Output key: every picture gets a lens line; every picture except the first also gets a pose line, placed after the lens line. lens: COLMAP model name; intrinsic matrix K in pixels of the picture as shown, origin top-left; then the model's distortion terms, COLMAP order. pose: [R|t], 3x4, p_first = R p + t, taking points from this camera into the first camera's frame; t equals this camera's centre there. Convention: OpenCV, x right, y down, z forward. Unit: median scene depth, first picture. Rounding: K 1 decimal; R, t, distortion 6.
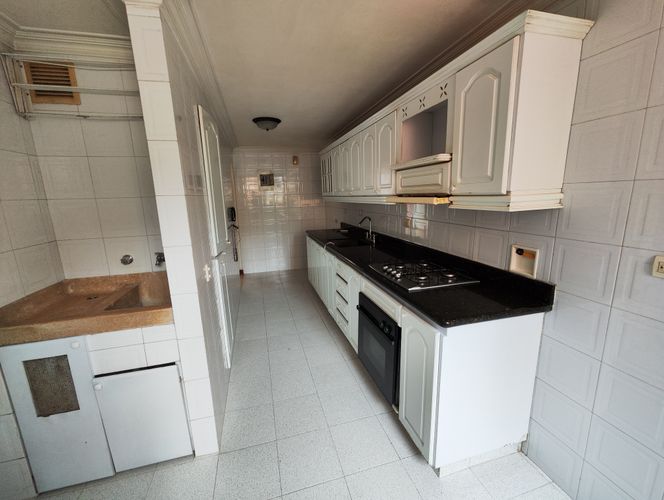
lens RADIAL K [[276.2, 0, 332.0], [0, 276.2, 250.0], [0, 0, 1]] dist [0.001782, 0.000251]
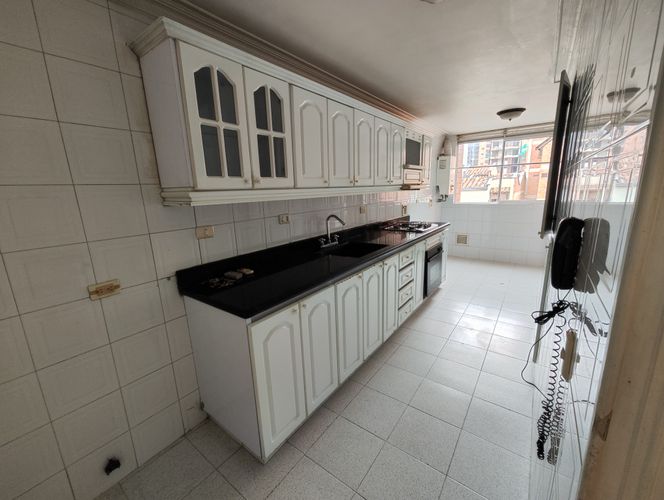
lens RADIAL K [[276.2, 0, 332.0], [0, 276.2, 250.0], [0, 0, 1]] dist [0.001782, 0.000251]
pose [[-0.613205, -0.121544, 0.780517, -0.506102], [0.205413, 0.929563, 0.306134, -0.225094], [-0.762748, 0.348051, -0.545046, 1.338862]]
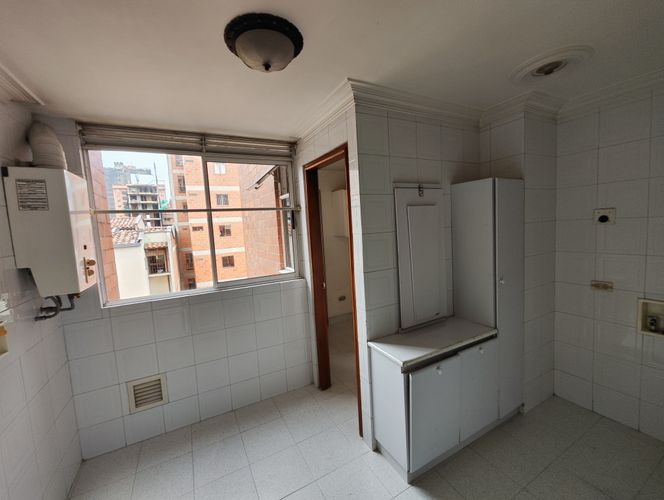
lens RADIAL K [[276.2, 0, 332.0], [0, 276.2, 250.0], [0, 0, 1]] dist [0.001782, 0.000251]
pose [[-0.972167, 0.102855, -0.210506, -0.334891], [0.040111, 0.958285, 0.282986, -0.181348], [0.230831, 0.266666, -0.935738, 1.032512]]
